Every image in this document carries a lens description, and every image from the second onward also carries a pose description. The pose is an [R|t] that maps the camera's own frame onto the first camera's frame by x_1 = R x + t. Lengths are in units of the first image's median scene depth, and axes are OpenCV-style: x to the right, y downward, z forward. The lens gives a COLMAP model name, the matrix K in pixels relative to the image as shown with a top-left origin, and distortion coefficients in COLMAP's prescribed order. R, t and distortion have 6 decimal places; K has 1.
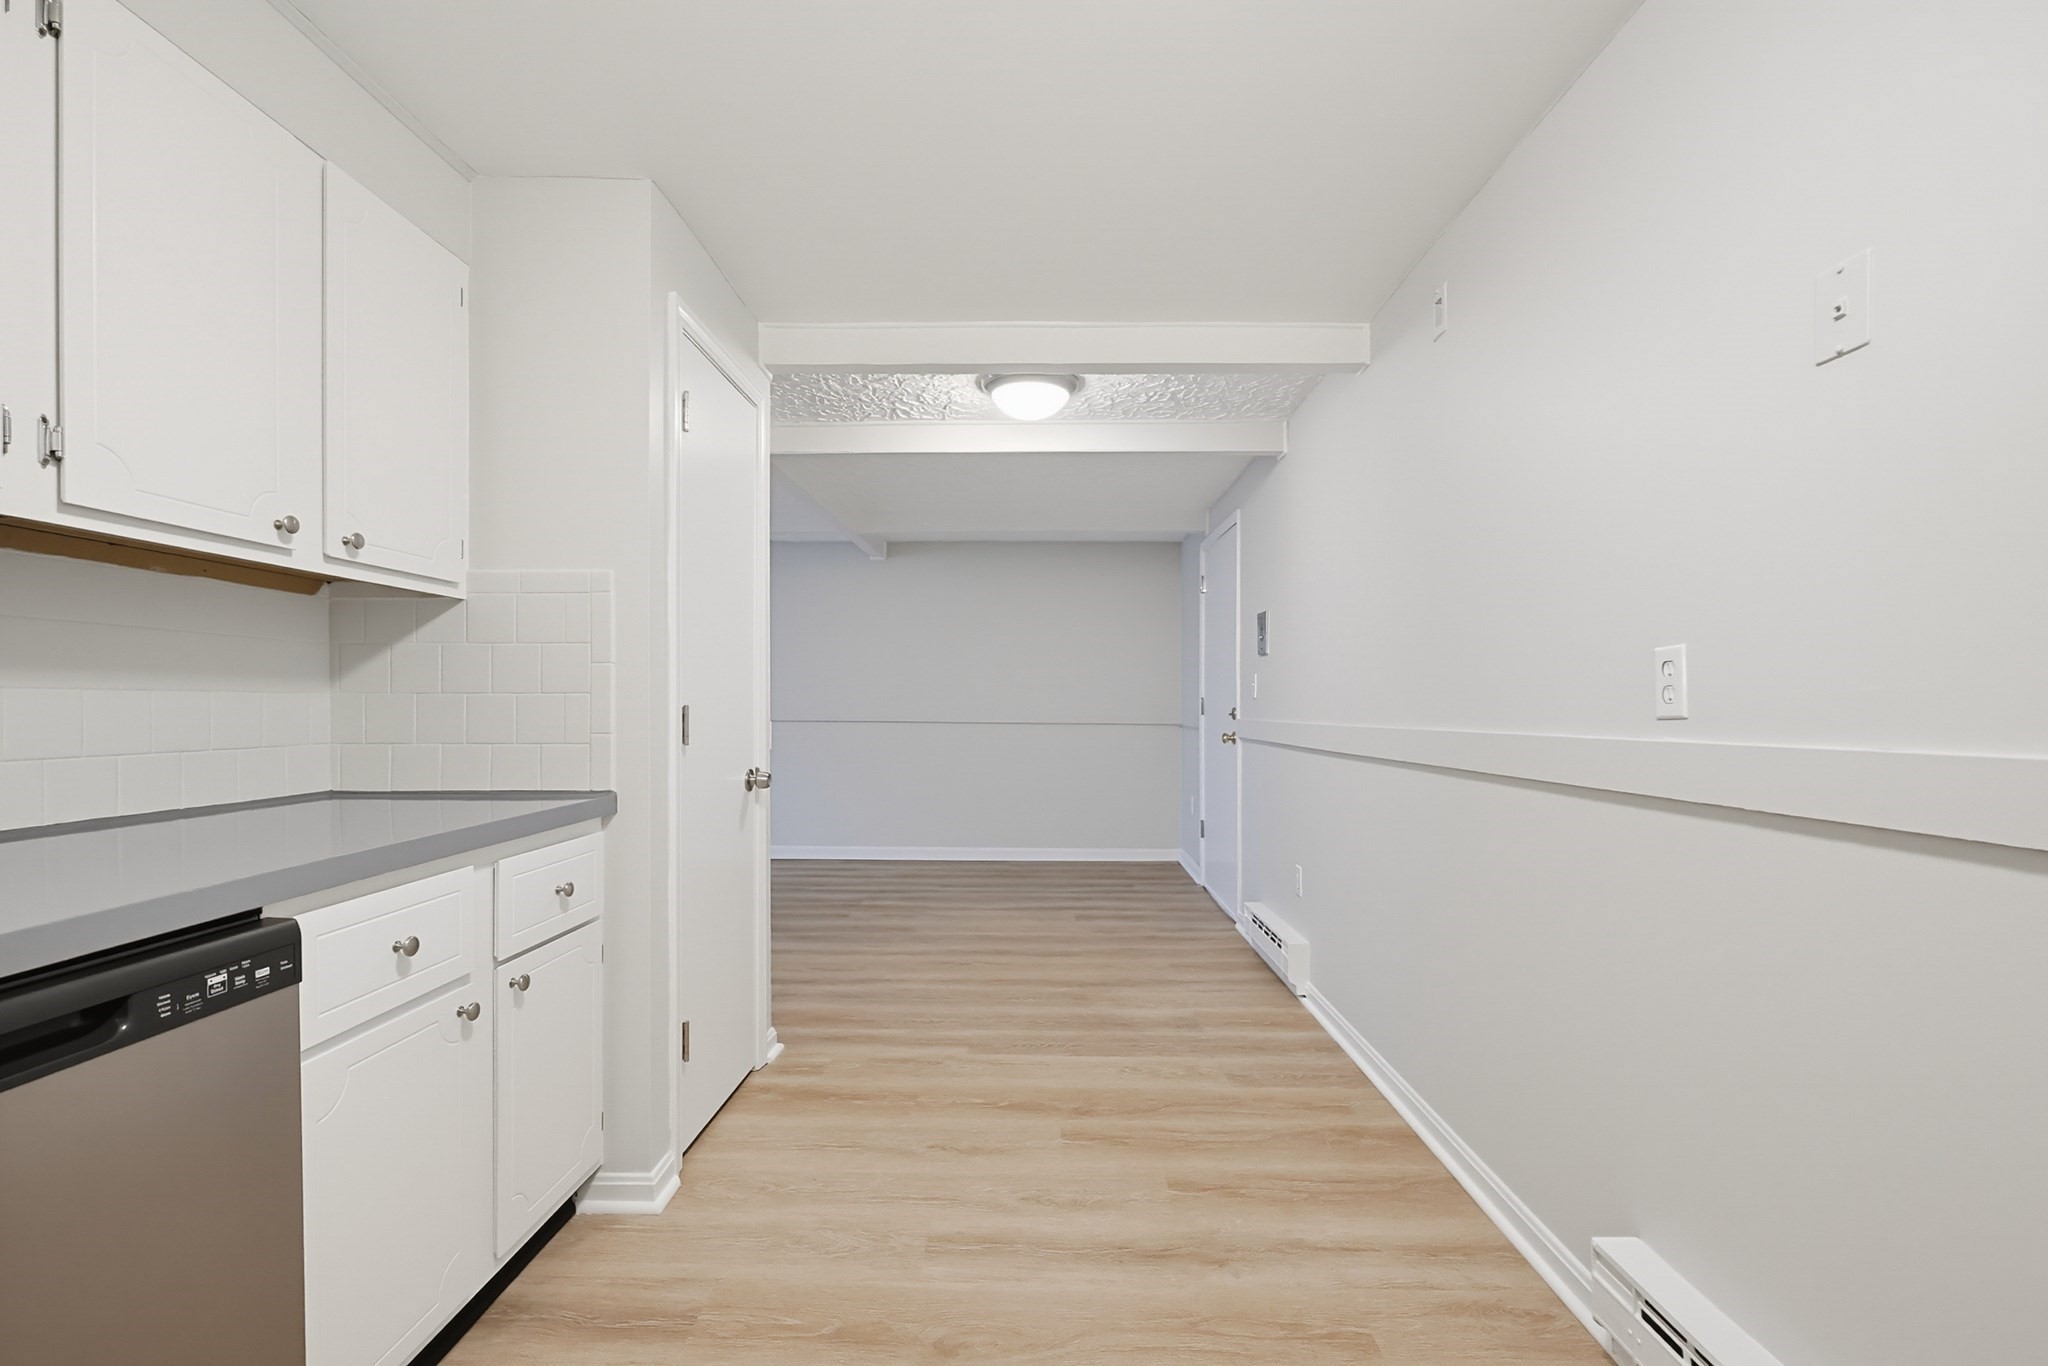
lens RADIAL K [[883.4, 0, 1025.3], [0, 883.4, 707.4], [0, 0, 1]] dist [0.000865, -0.000171]
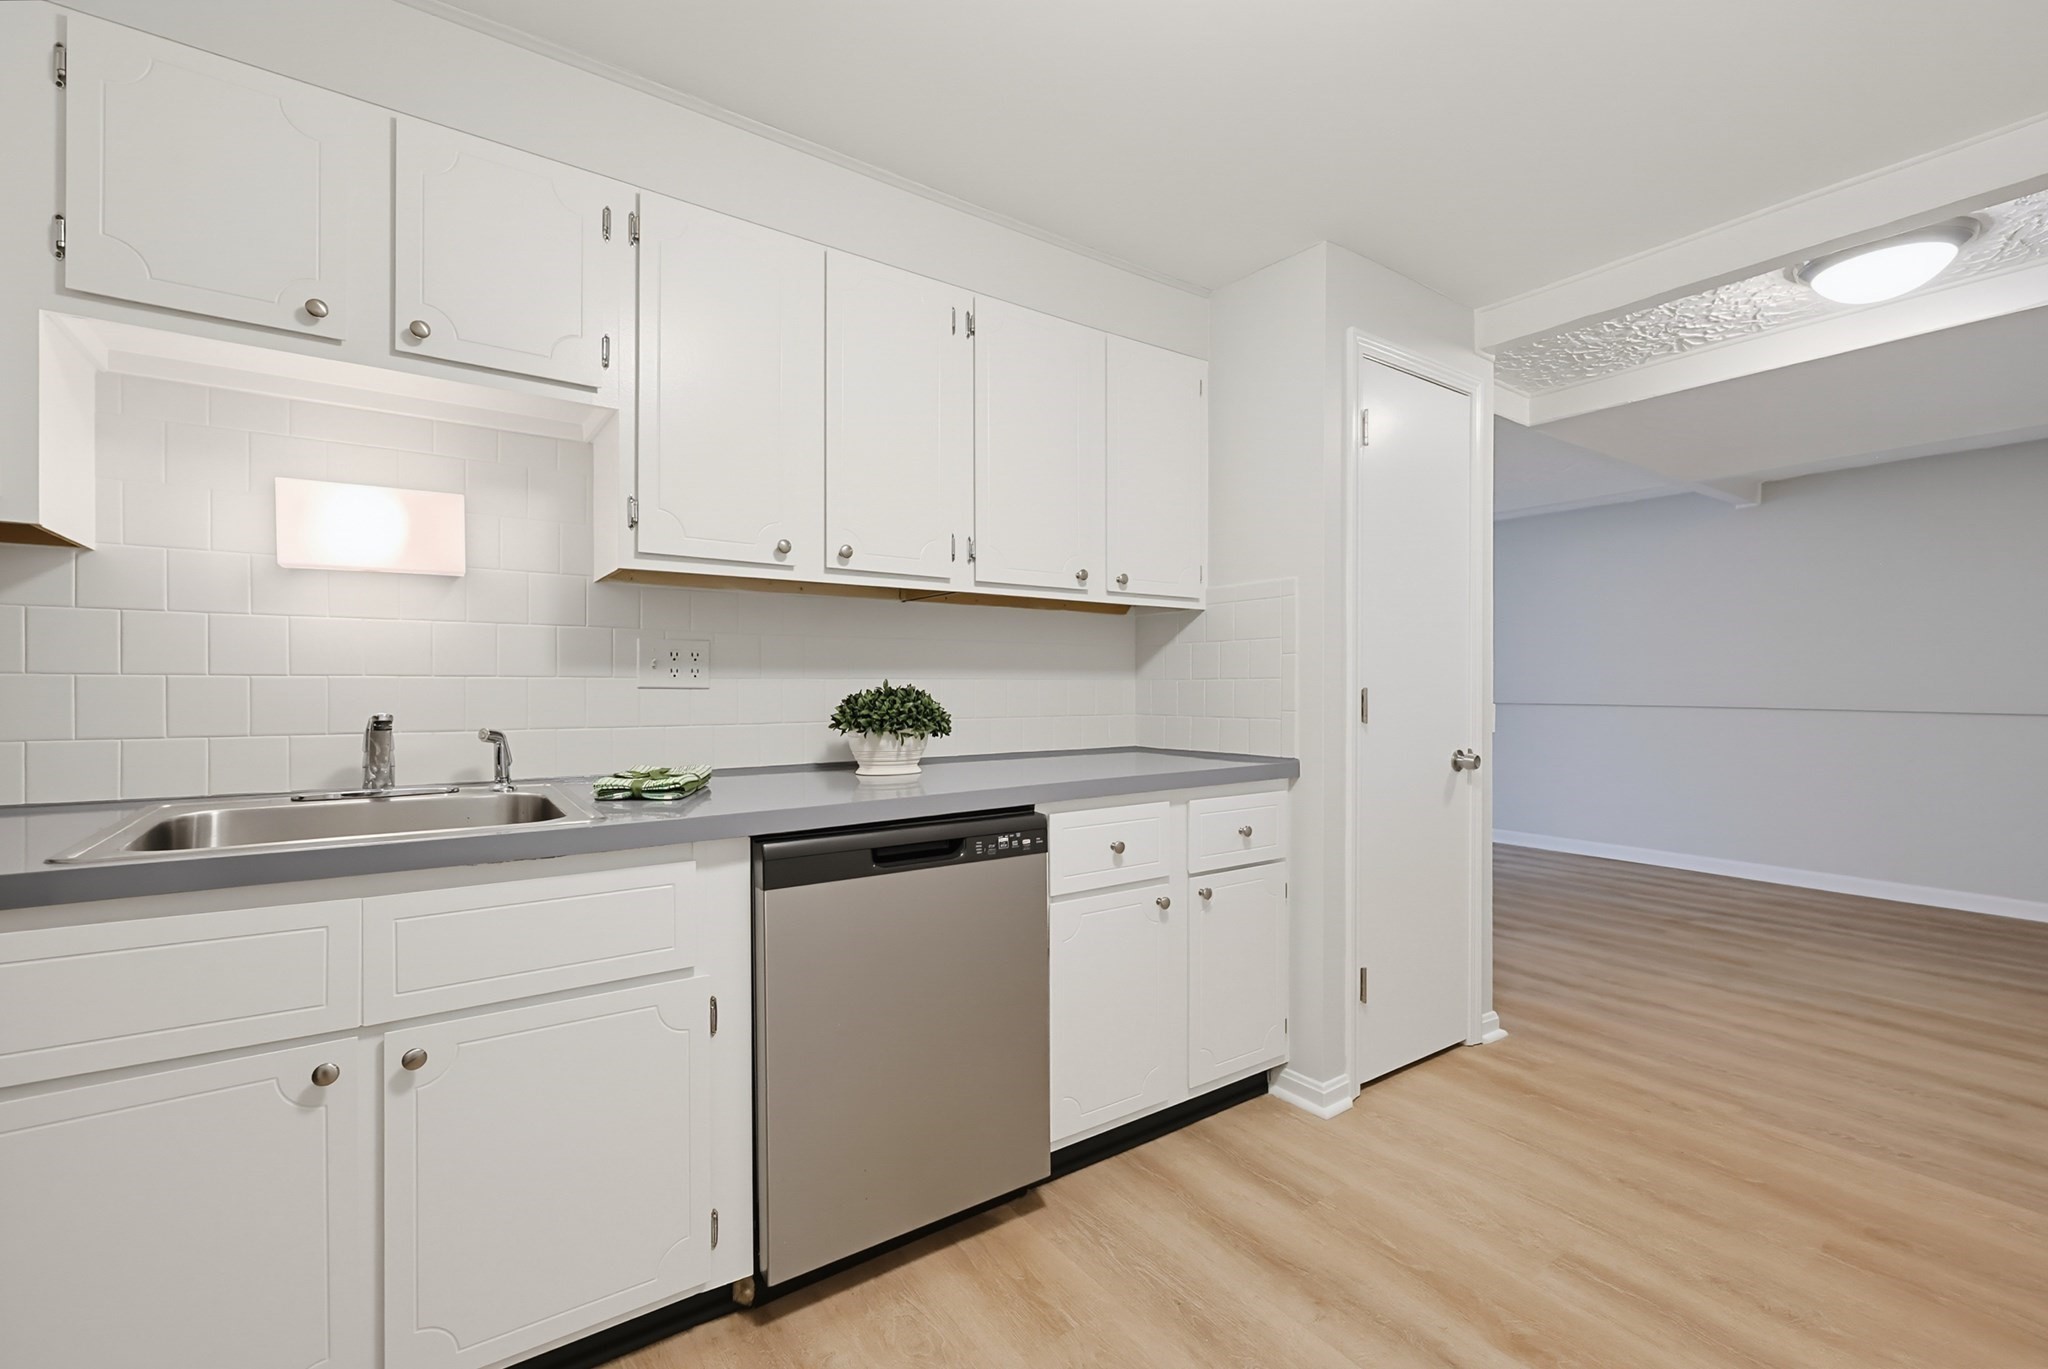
lens RADIAL K [[873.5, 0, 1027.2], [0, 873.5, 693.8], [0, 0, 1]] dist [0.000642, 0.000222]
pose [[0.594446, 0.003895, -0.804126, 0.270044], [-0.000625, 0.999990, 0.004381, 0.000229], [0.804135, -0.002101, 0.594443, -0.011900]]
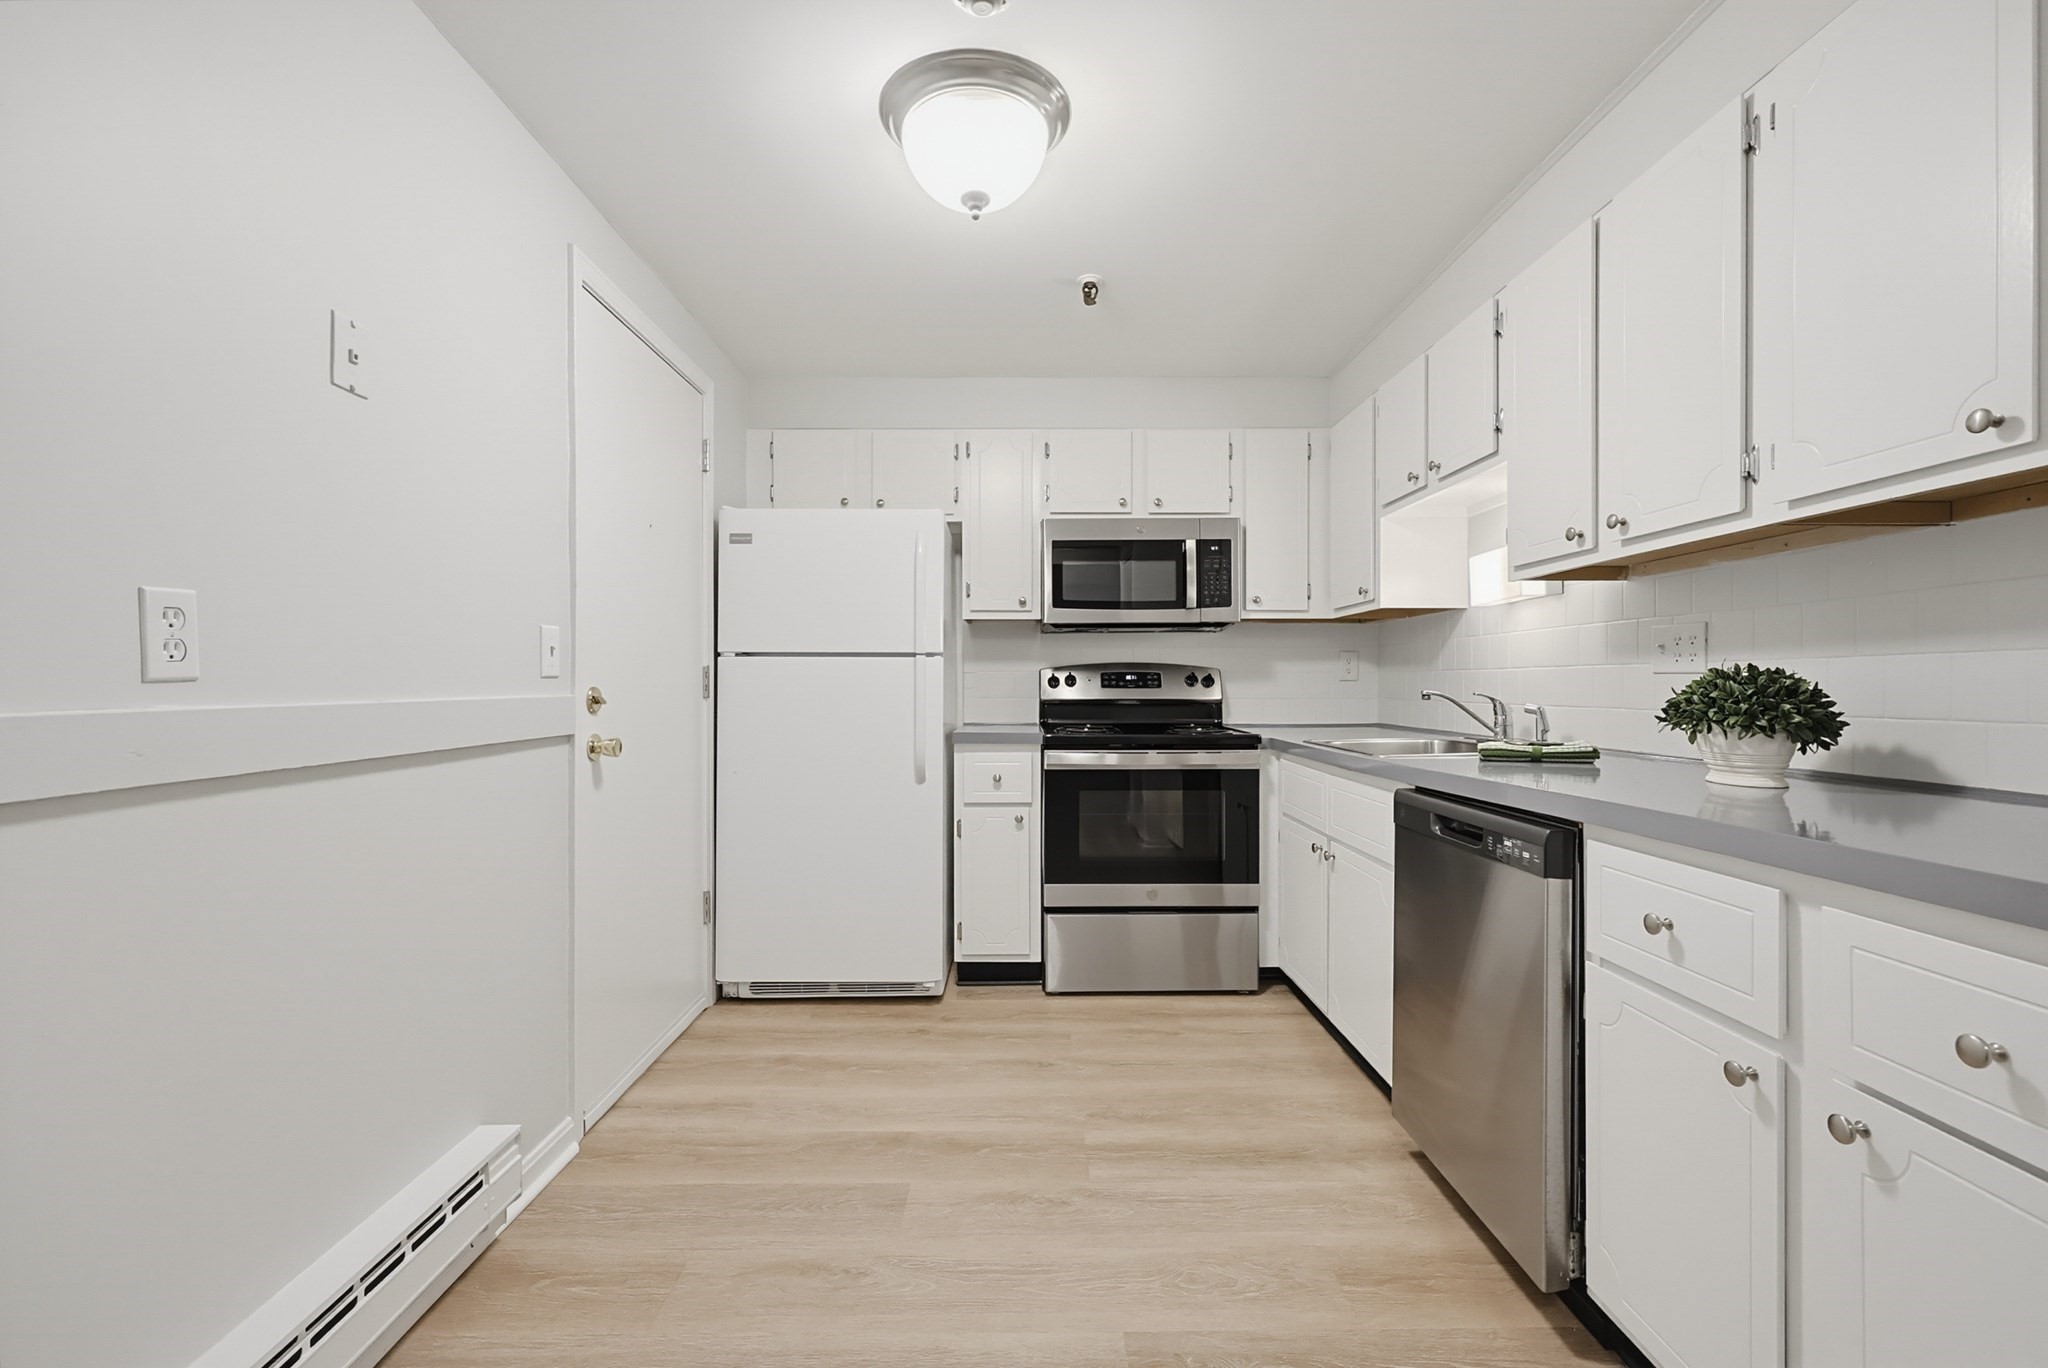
lens RADIAL K [[871.0, 0, 1024.0], [0, 871.0, 684.0], [0, 0, 1]] dist [-0.002648, -0.000476]
pose [[-0.999646, 0.000955, -0.026601, -0.004208], [0.000945, 0.999999, 0.000403, 0.010352], [0.026601, 0.000378, -0.999646, 1.236561]]
